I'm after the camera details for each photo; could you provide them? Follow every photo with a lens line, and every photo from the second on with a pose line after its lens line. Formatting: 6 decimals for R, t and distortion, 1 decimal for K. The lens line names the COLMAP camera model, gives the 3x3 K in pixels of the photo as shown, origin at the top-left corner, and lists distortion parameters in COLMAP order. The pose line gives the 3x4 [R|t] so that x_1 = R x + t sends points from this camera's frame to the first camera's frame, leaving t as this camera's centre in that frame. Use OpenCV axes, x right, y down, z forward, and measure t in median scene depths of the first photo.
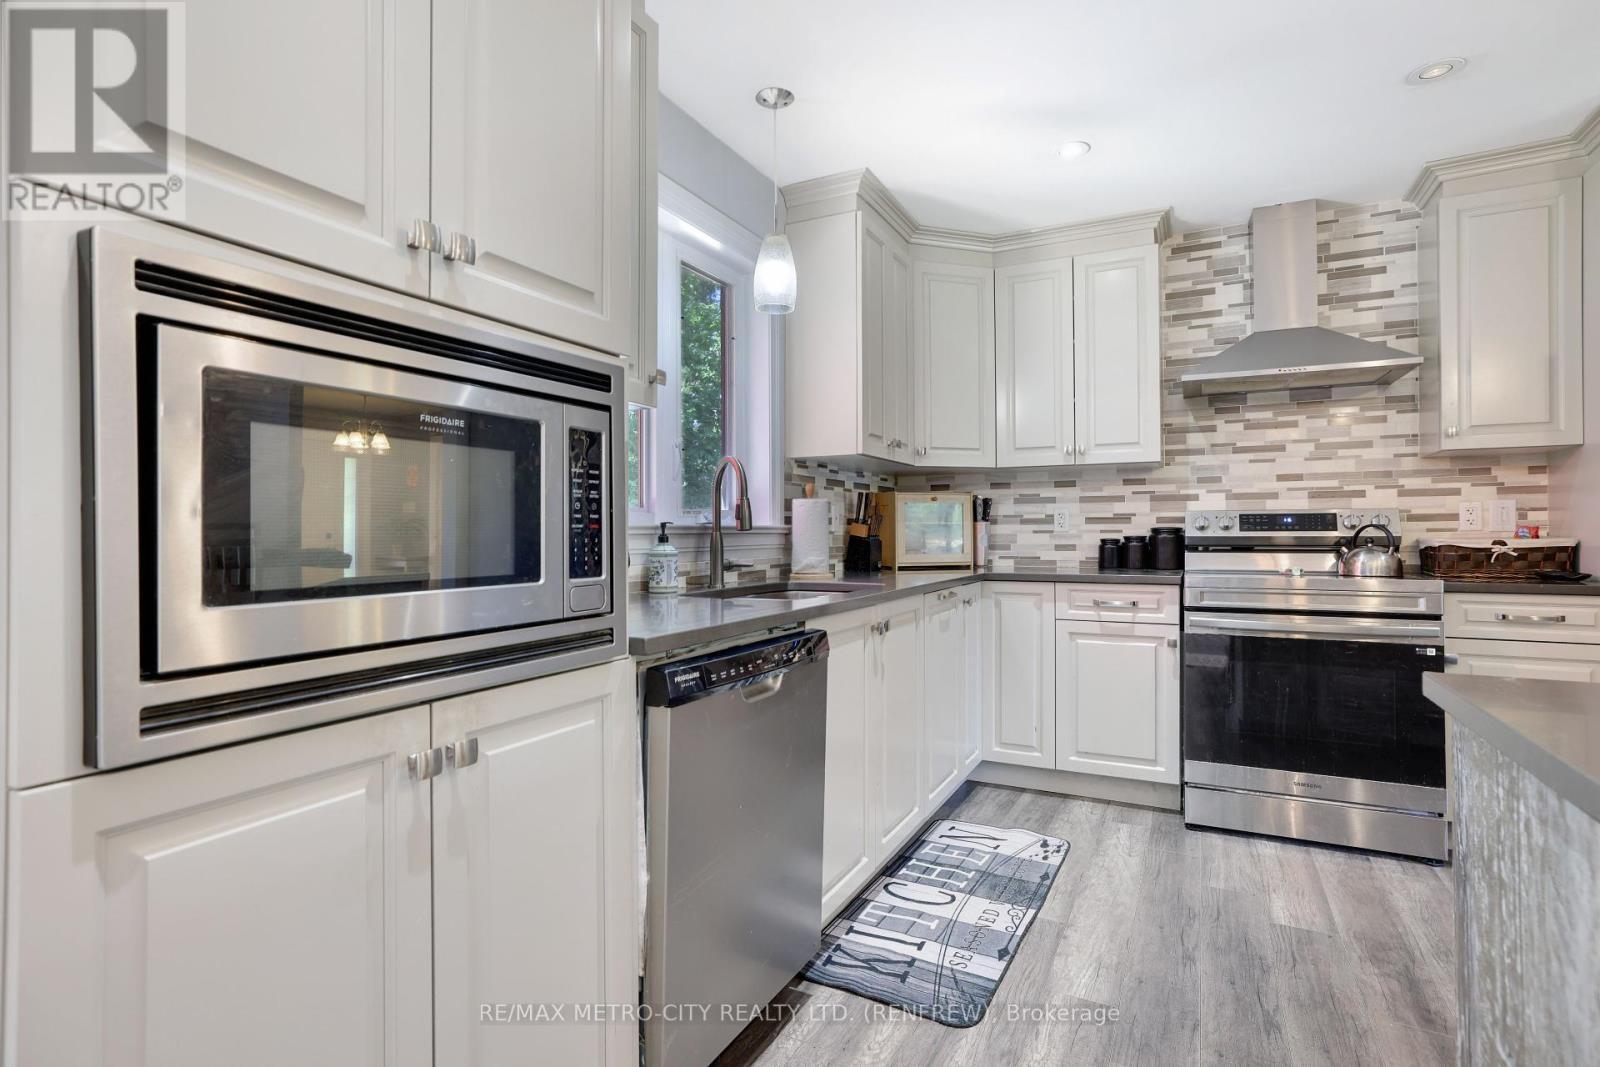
lens RADIAL K [[777.6, 0, 786.7], [0, 777.6, 516.4], [0, 0, 1]] dist [-0.016217, 0.004743]
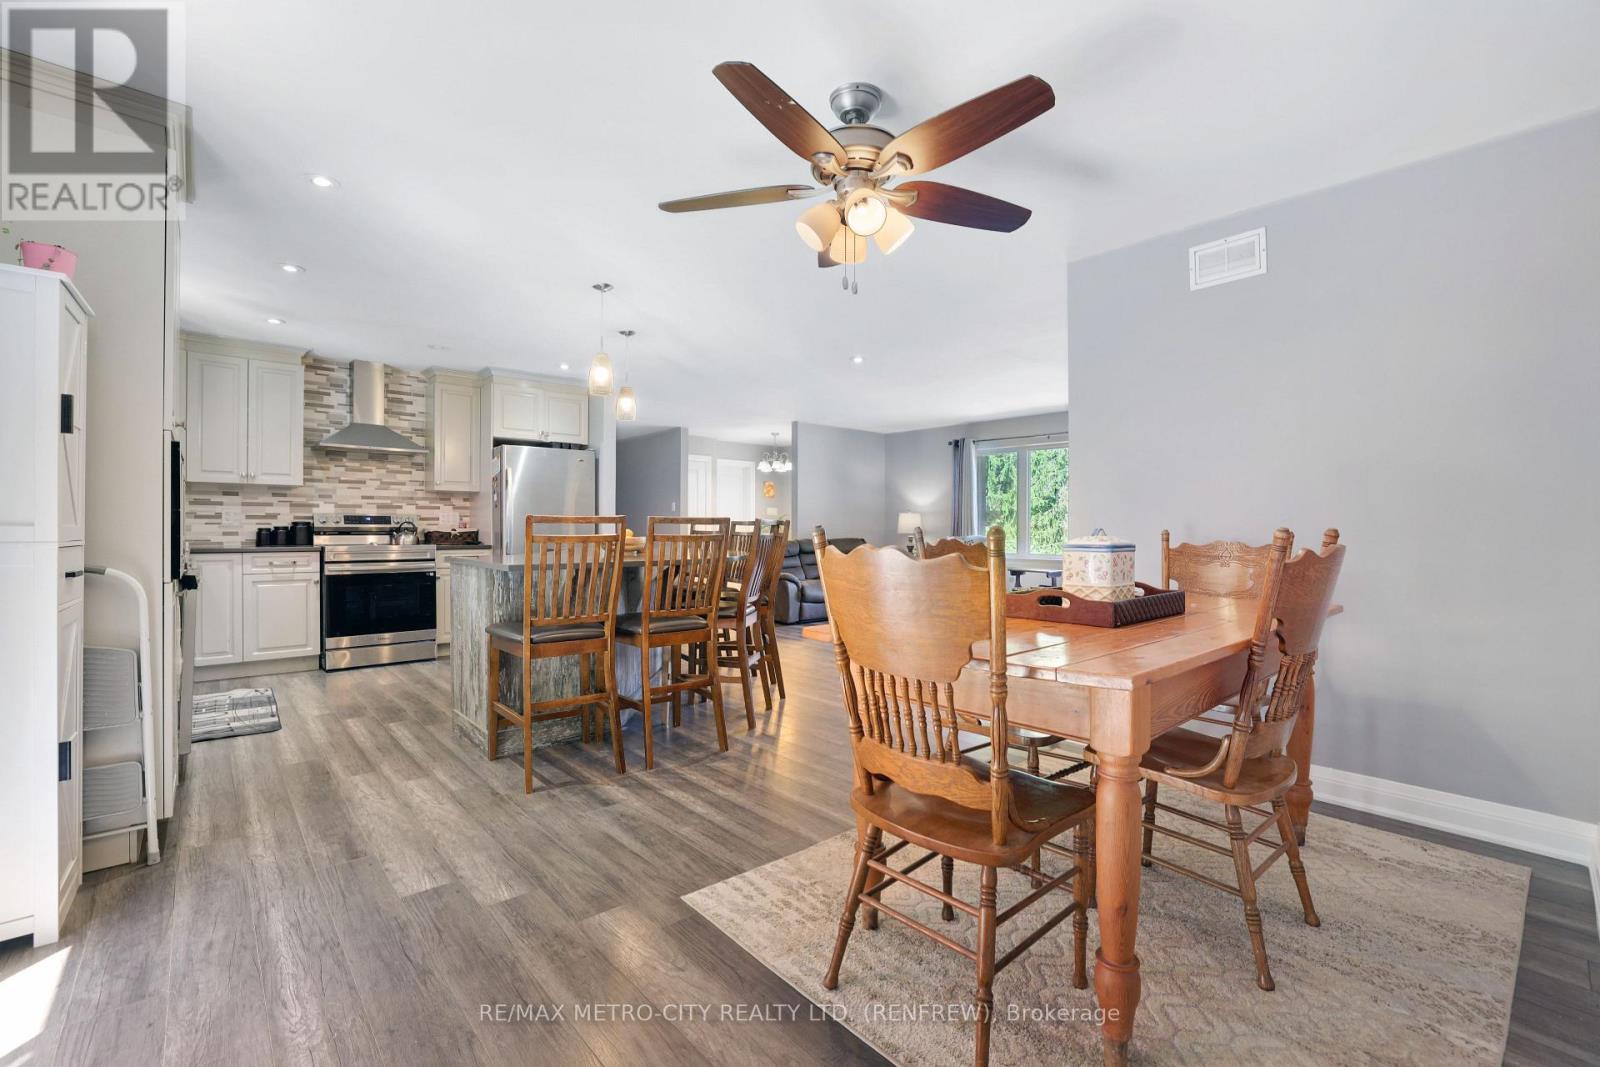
lens RADIAL K [[683.0, 0, 796.3], [0, 683.0, 529.3], [0, 0, 1]] dist [-0.018569, 0.001137]
pose [[0.321215, 0.002801, 0.947002, -0.682769], [-0.020765, 0.999776, 0.004086, 0.001682], [-0.946779, -0.020977, 0.321201, -0.640959]]
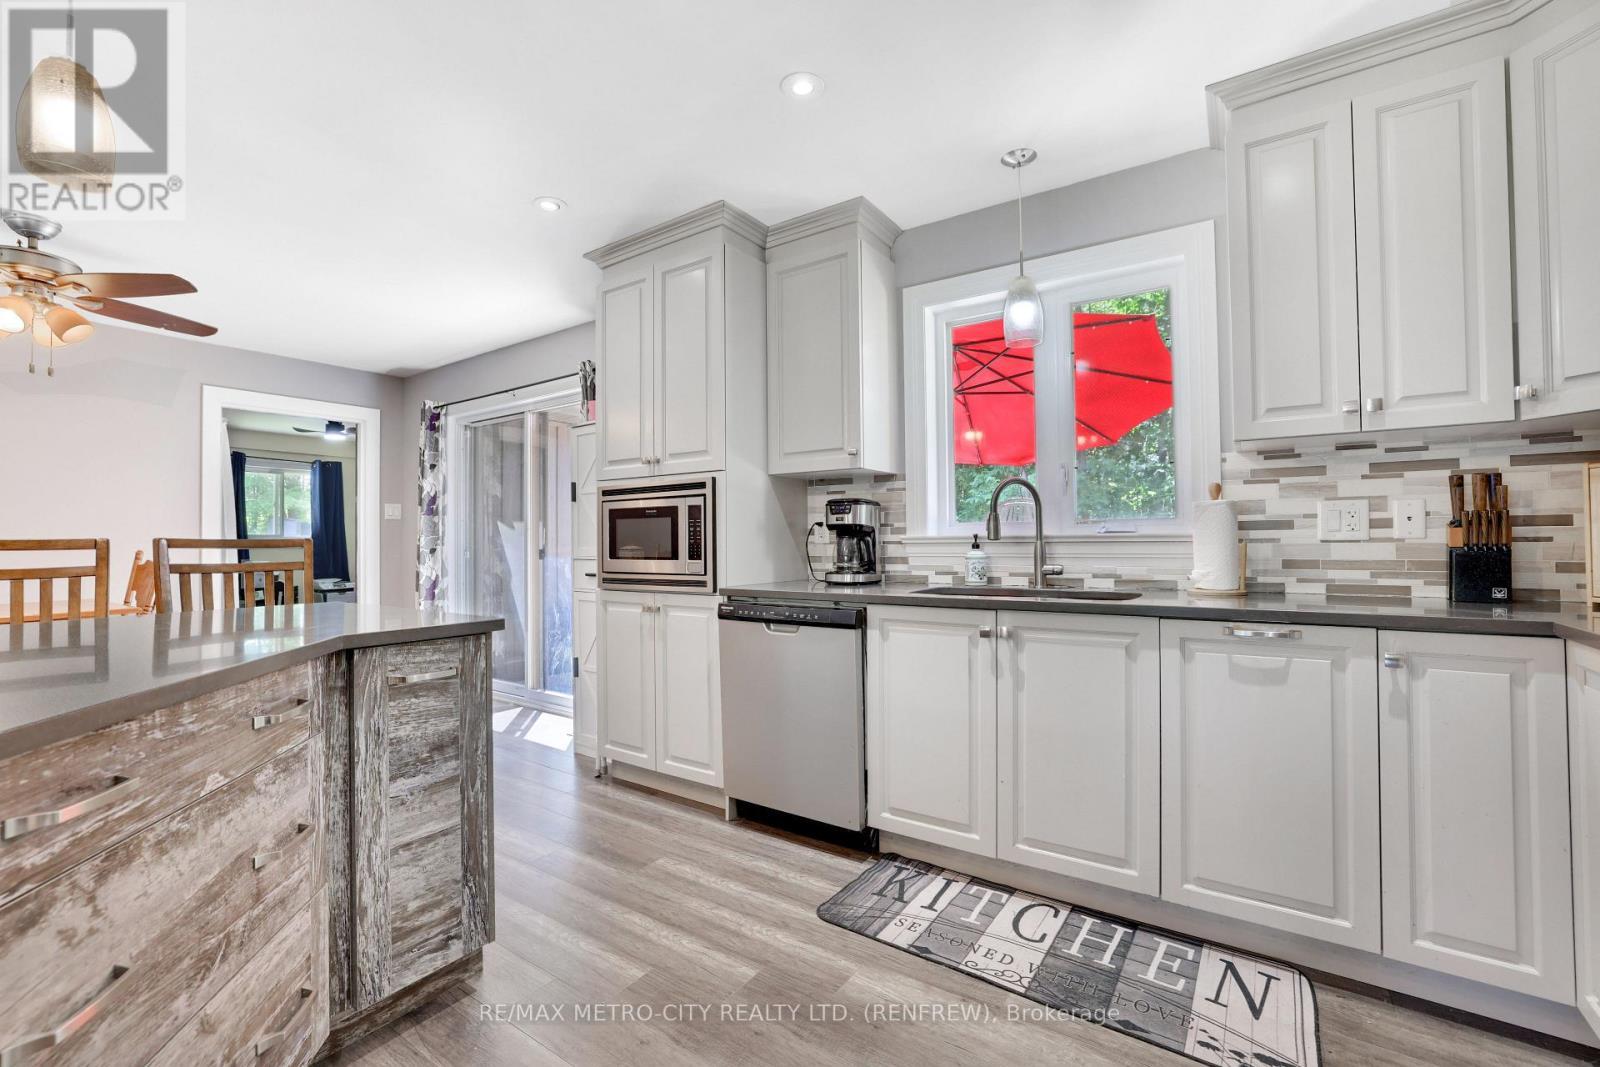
lens RADIAL K [[683.0, 0, 803.5], [0, 683.0, 523.3], [0, 0, 1]] dist [-0.018569, 0.001137]
pose [[-0.096334, -0.023742, -0.995066, 0.763443], [0.027044, 0.999284, -0.026461, 0.008850], [0.994982, -0.029459, -0.095623, 0.595129]]
